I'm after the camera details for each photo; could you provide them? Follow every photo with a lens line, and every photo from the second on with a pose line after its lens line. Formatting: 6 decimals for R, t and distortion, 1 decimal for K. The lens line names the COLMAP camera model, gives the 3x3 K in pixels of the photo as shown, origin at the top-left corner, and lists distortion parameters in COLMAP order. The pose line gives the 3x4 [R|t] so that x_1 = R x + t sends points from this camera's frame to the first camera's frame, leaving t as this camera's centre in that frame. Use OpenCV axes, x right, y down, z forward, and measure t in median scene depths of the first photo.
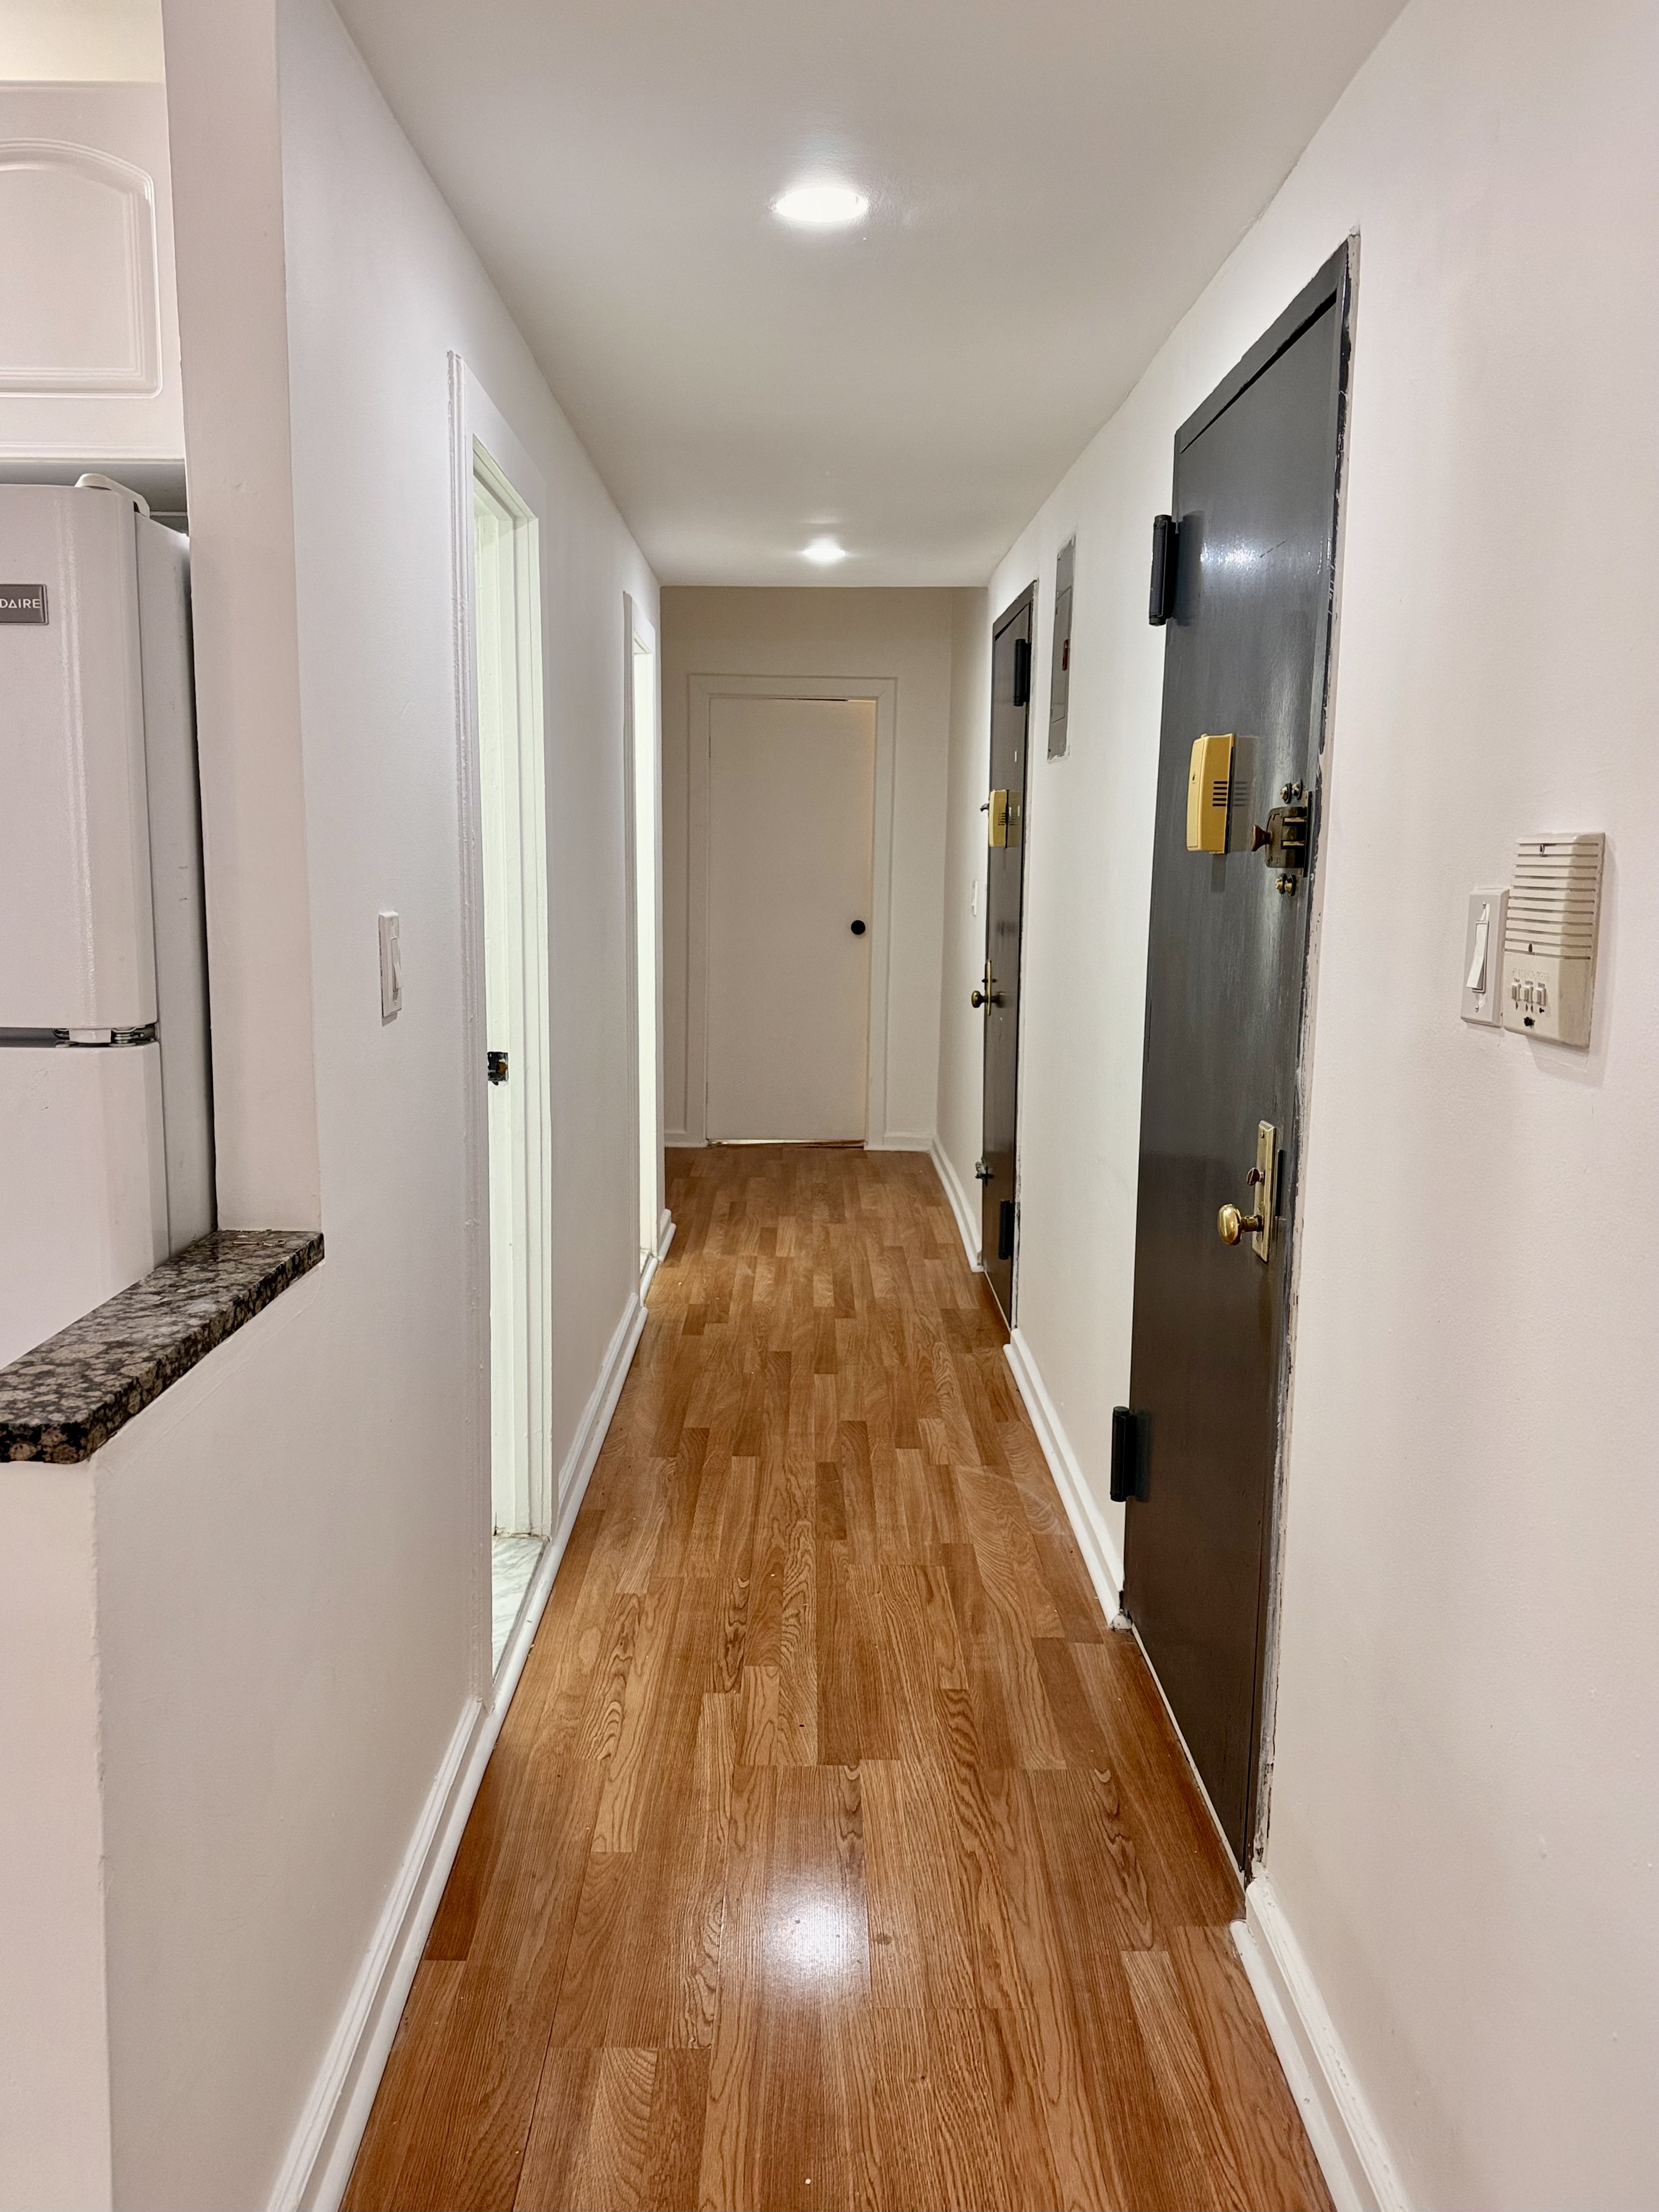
lens RADIAL K [[1592.1, 0, 829.5], [0, 1592.1, 1106.0], [0, 0, 1]] dist [0.087889, -0.127629]
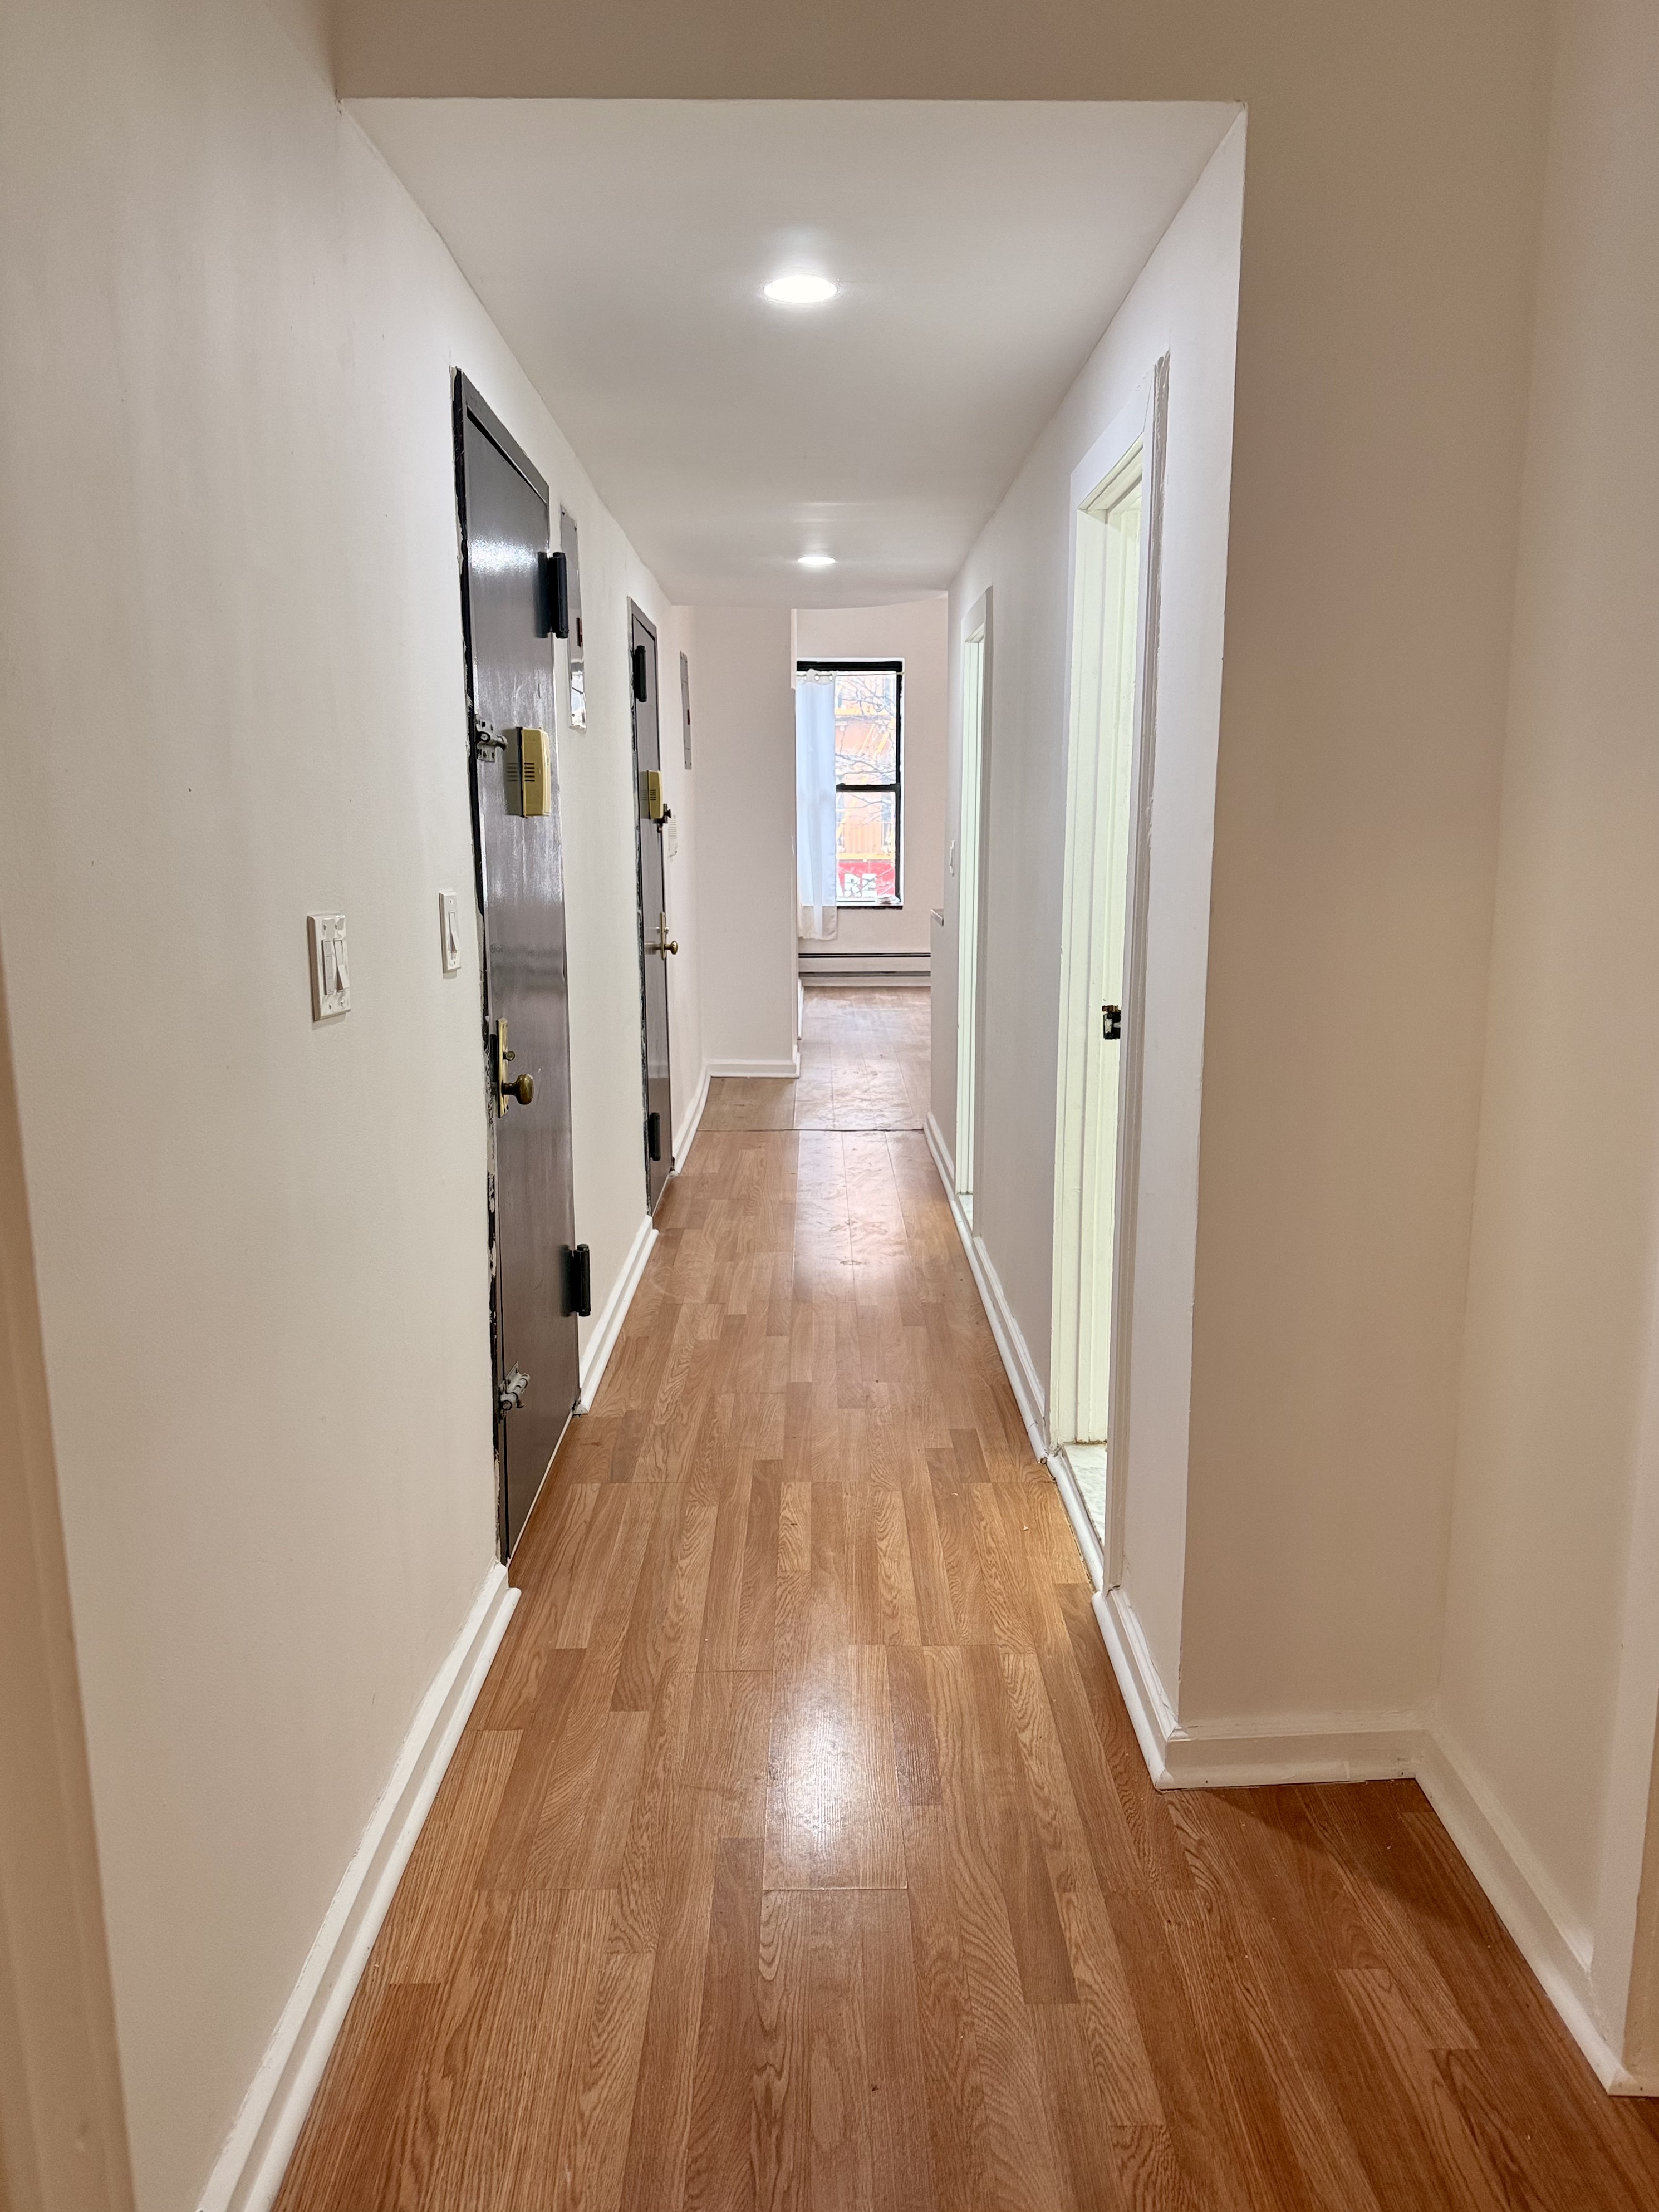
lens RADIAL K [[1592.1, 0, 829.5], [0, 1592.1, 1106.0], [0, 0, 1]] dist [0.087889, -0.127629]
pose [[-0.999861, -0.016632, 0.000933, -0.015917], [-0.015391, 0.943770, 0.330245, -0.260945], [-0.006374, 0.330185, -0.943895, 1.610339]]
